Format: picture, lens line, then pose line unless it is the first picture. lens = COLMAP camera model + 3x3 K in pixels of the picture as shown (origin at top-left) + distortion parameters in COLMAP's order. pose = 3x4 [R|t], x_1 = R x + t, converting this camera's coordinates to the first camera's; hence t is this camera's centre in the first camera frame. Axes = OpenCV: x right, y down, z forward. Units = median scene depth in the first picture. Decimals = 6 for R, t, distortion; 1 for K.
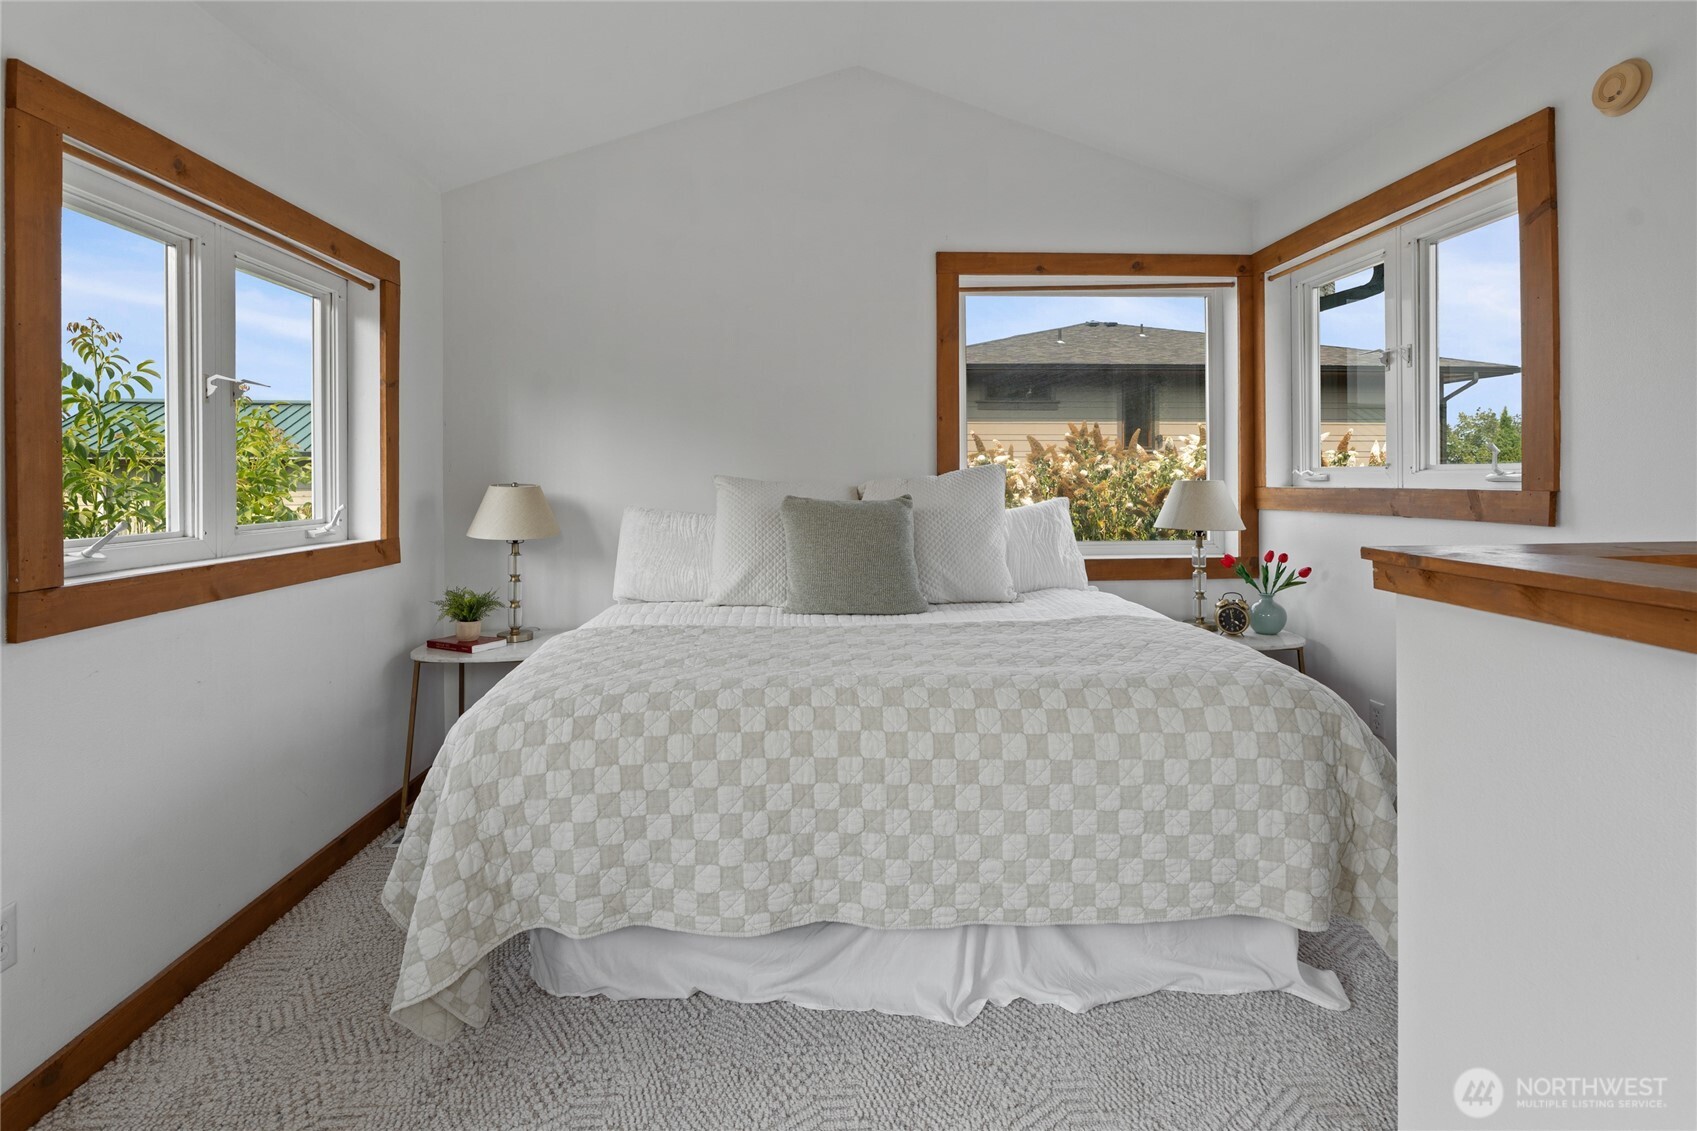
lens RADIAL K [[782.3, 0, 854.5], [0, 782.3, 479.6], [0, 0, 1]] dist [-0.006643, 0.000869]
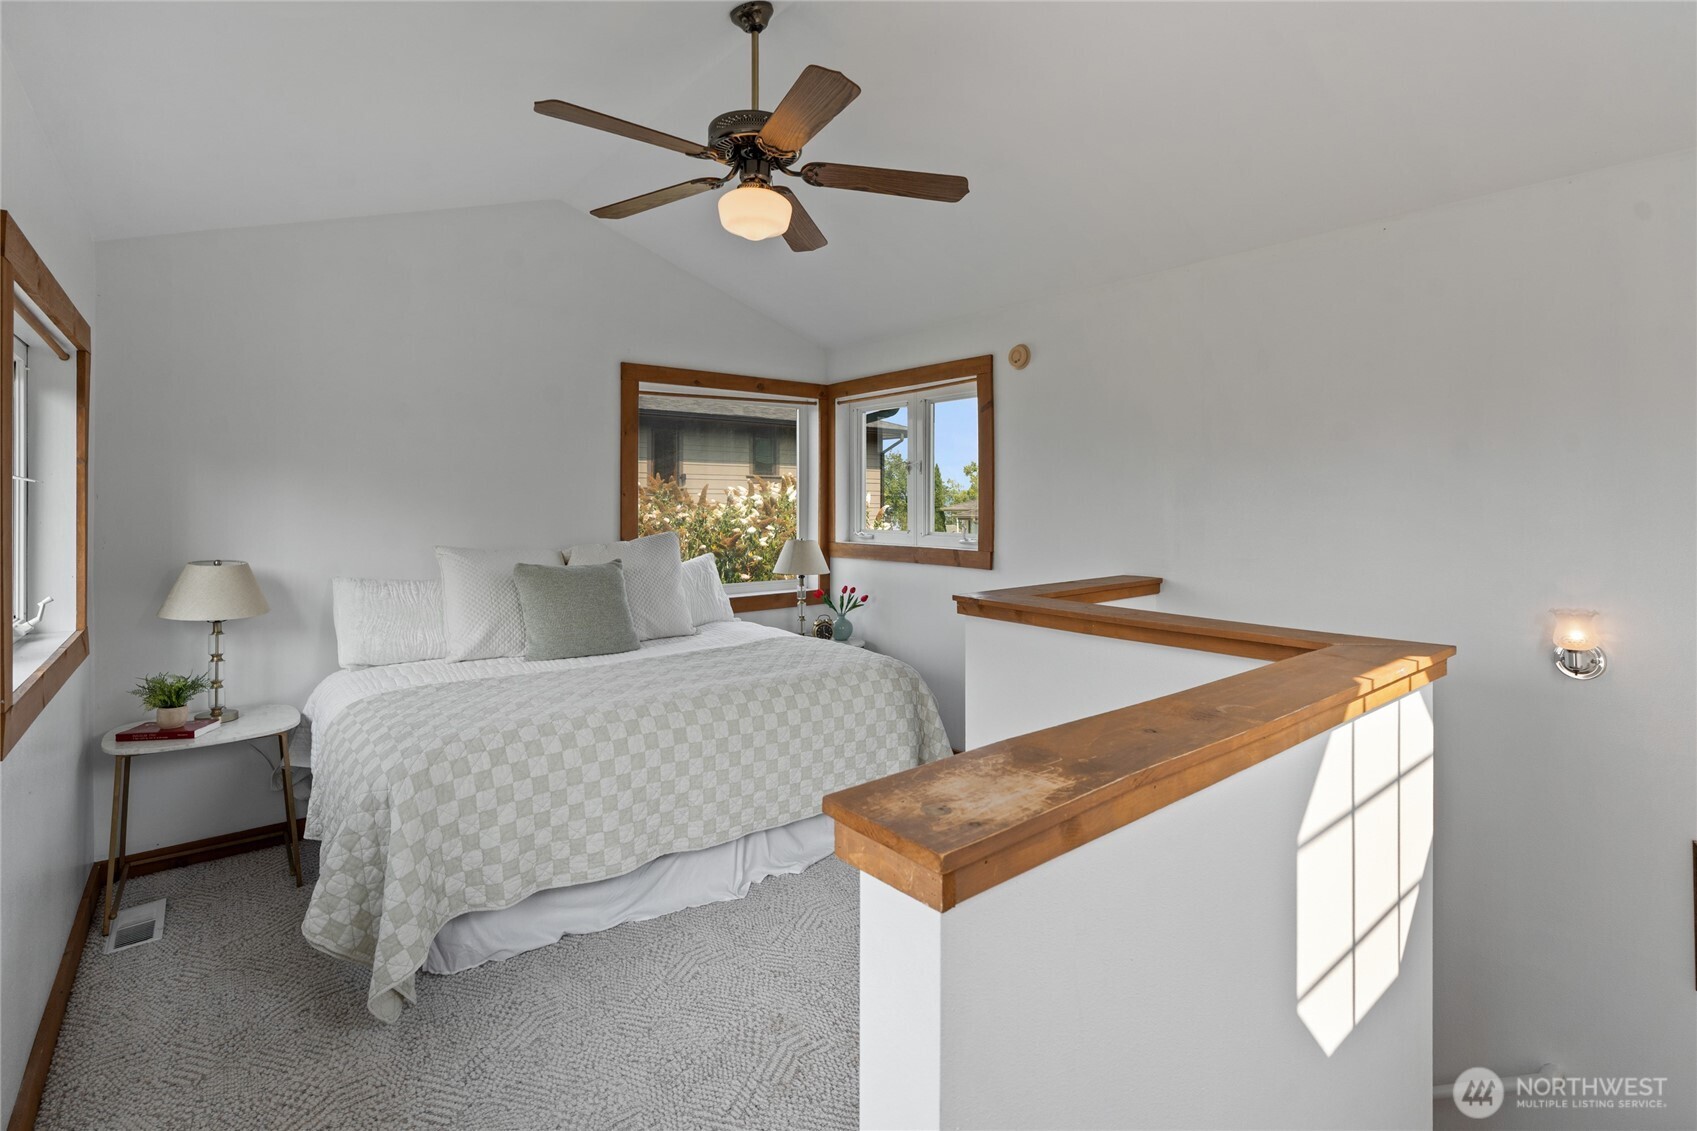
lens RADIAL K [[782.3, 0, 850.0], [0, 782.3, 503.3], [0, 0, 1]] dist [-0.006643, 0.000869]
pose [[0.810923, 0.004285, 0.585138, -0.526869], [-0.004398, 0.999990, -0.001228, -0.101156], [-0.585137, -0.001578, 0.810933, -0.372922]]
